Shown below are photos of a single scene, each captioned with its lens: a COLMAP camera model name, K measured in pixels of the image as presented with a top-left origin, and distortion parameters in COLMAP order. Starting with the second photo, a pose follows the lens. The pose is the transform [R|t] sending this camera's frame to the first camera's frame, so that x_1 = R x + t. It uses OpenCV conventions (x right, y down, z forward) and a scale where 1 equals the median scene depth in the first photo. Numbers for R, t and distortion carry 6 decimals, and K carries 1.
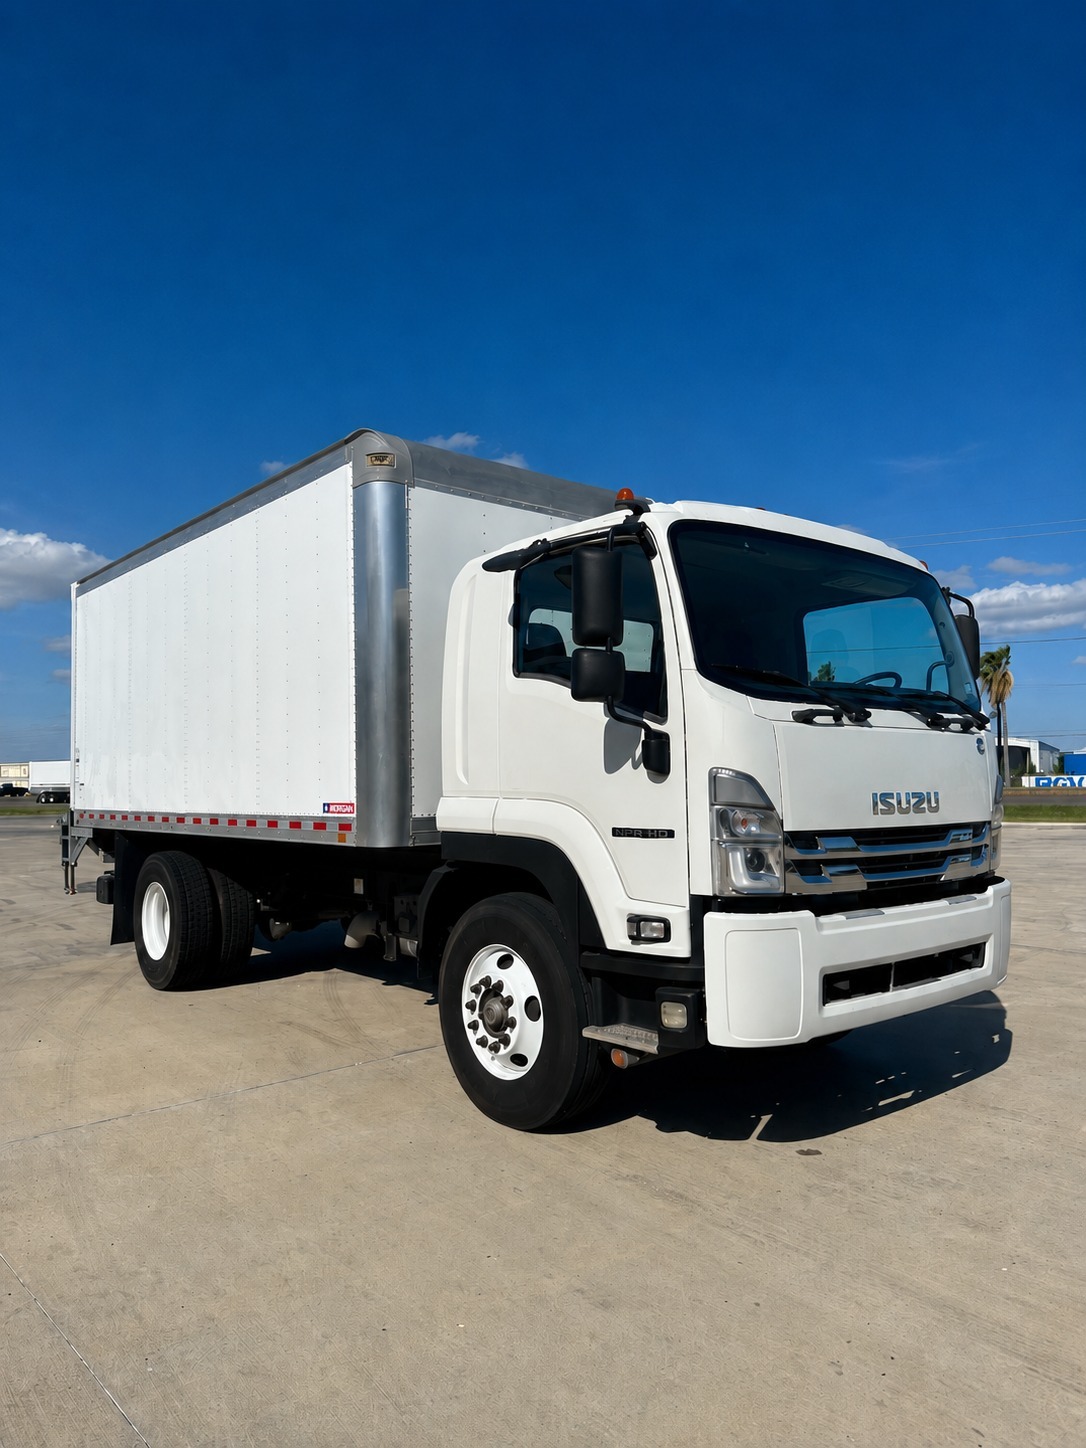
lens RADIAL K [[1045.4, 0, 543.0], [0, 1045.4, 724.0], [0, 0, 1]] dist [0.002283, -0.001446]
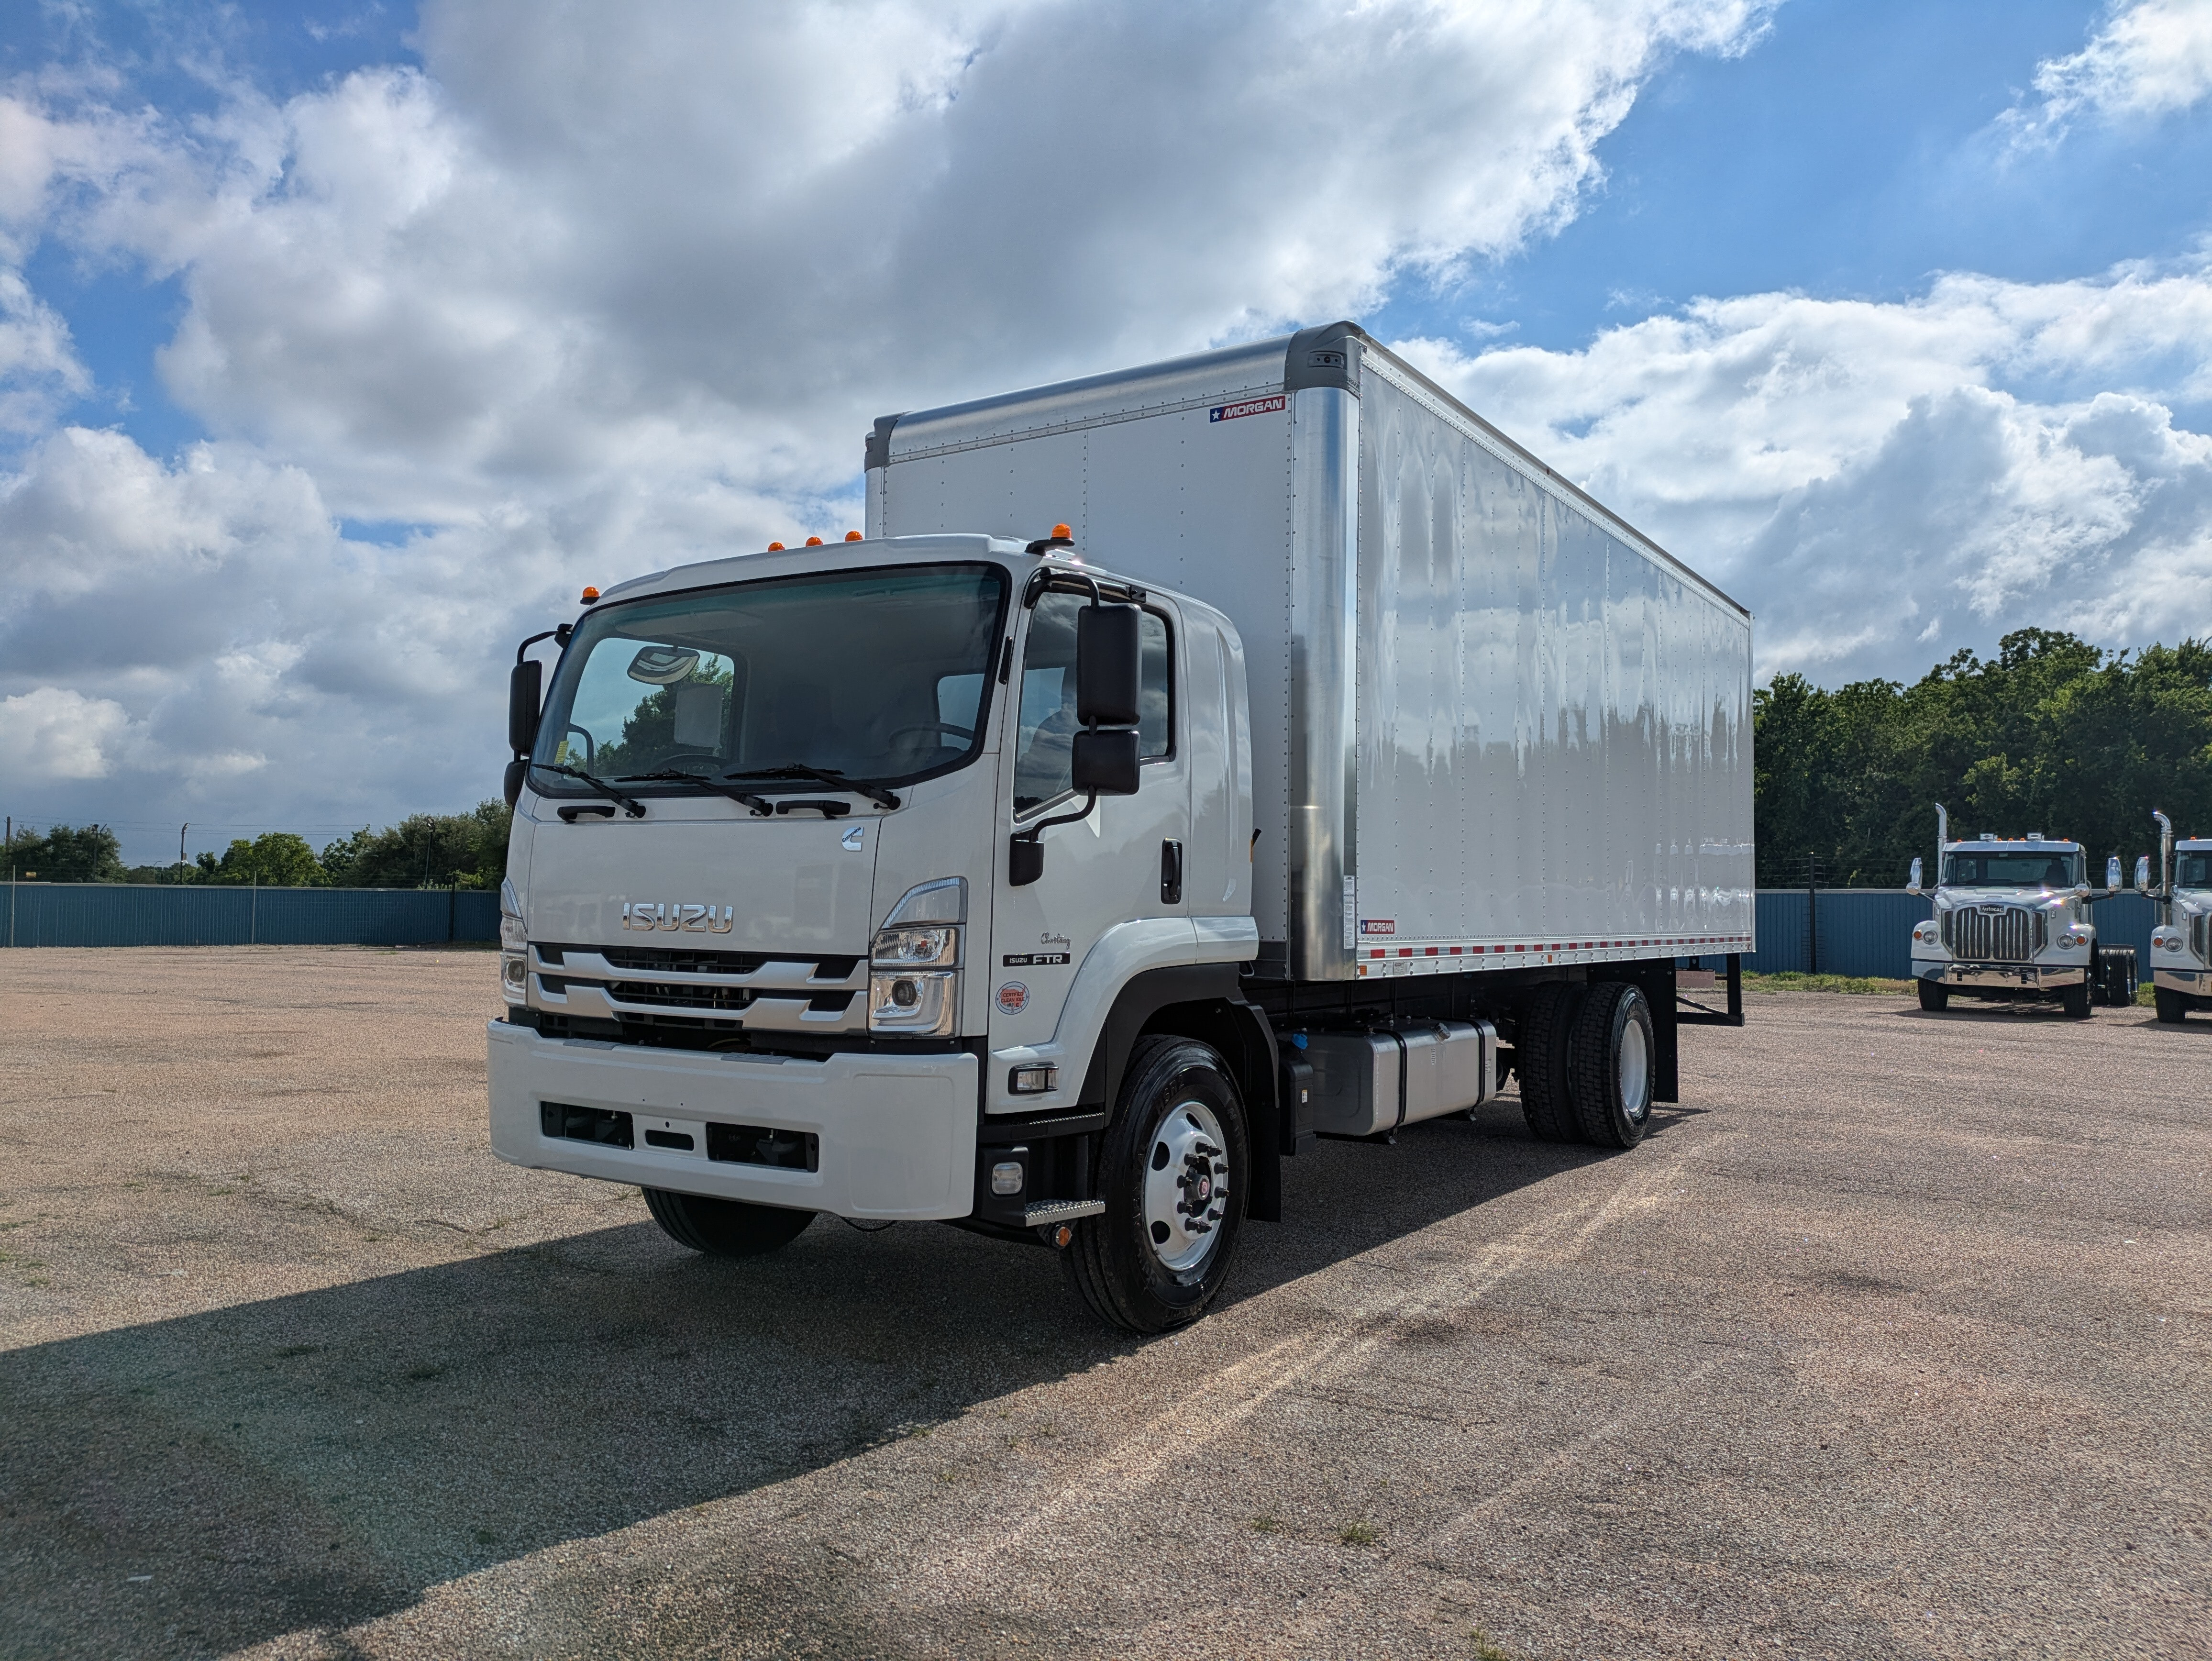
lens RADIAL K [[1651.0, 0, 1106.0], [0, 1651.0, 830.5], [0, 0, 1]] dist [0.045782, -0.002387]
pose [[0.297848, -0.019923, -0.954405, 1.730046], [0.033590, 0.999382, -0.010379, 0.036309], [0.954022, -0.028967, 0.298333, 1.010701]]
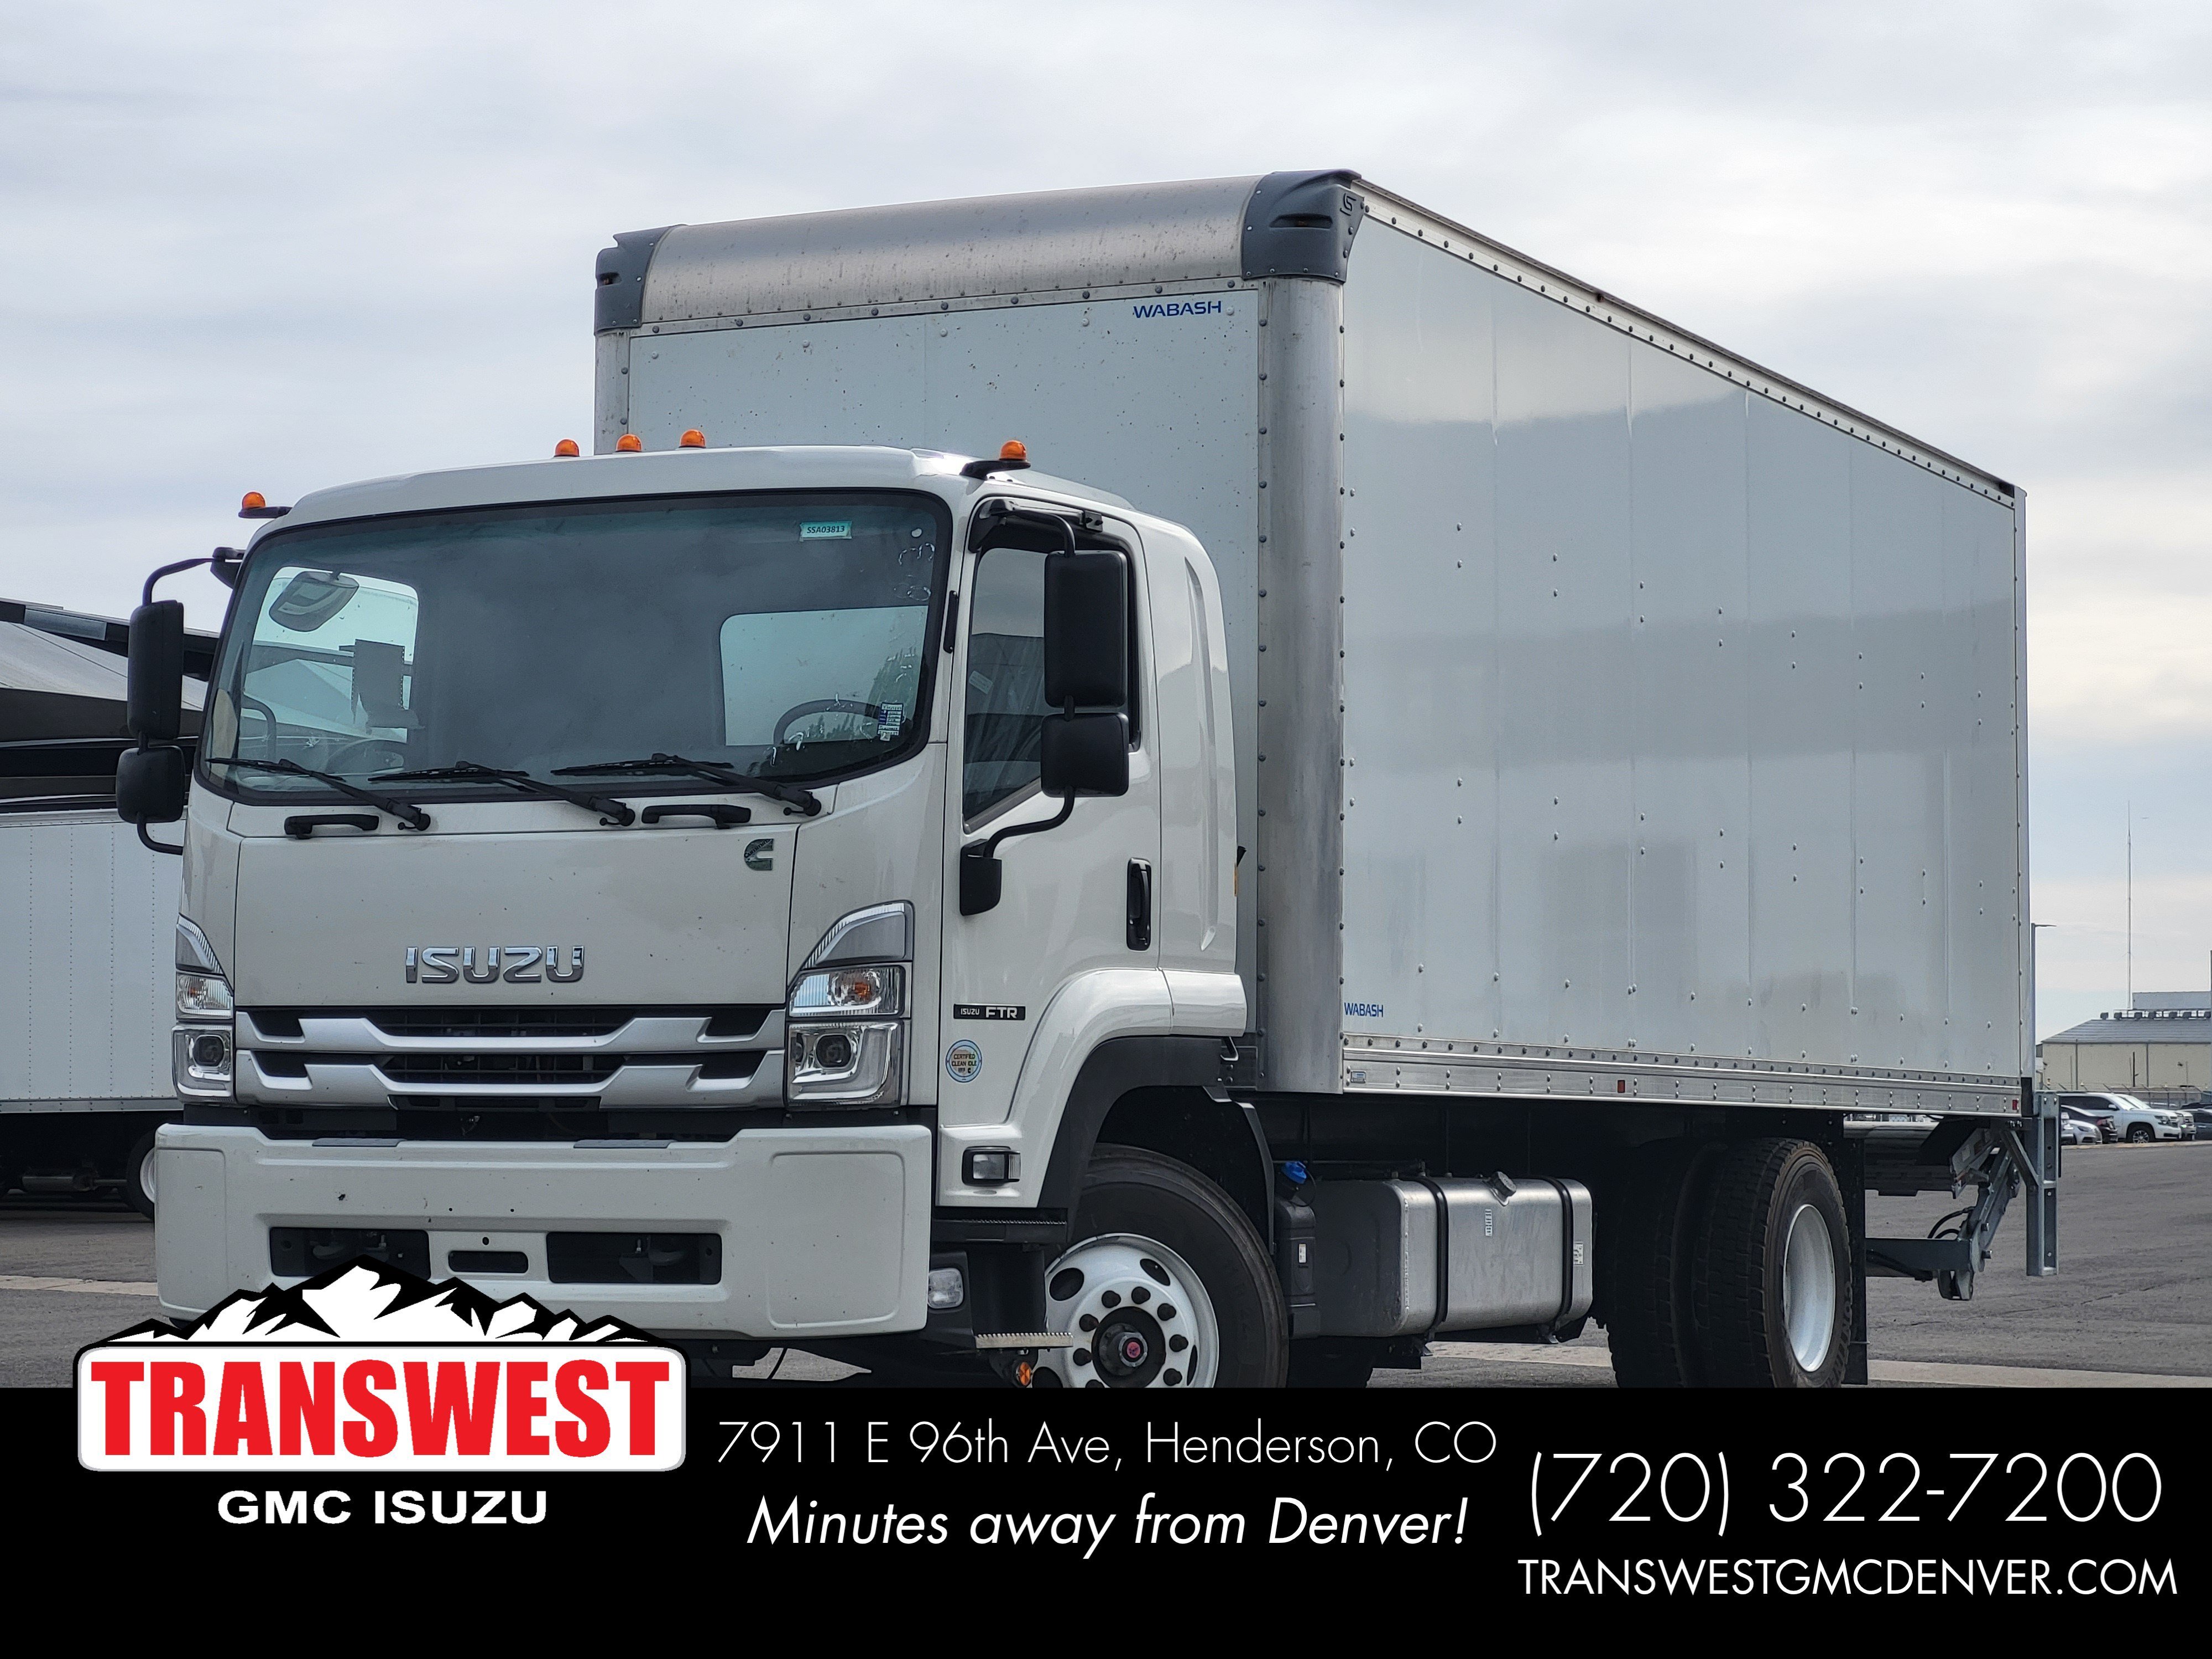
lens RADIAL K [[4842.2, 0, 1106.0], [0, 4842.2, 829.5], [0, 0, 1]] dist [-0.070337, -0.096788]
pose [[0.413989, -0.040407, -0.909385, 3.109633], [0.039464, 0.998872, -0.026417, 0.090704], [0.909426, -0.024952, 0.415116, 0.226465]]
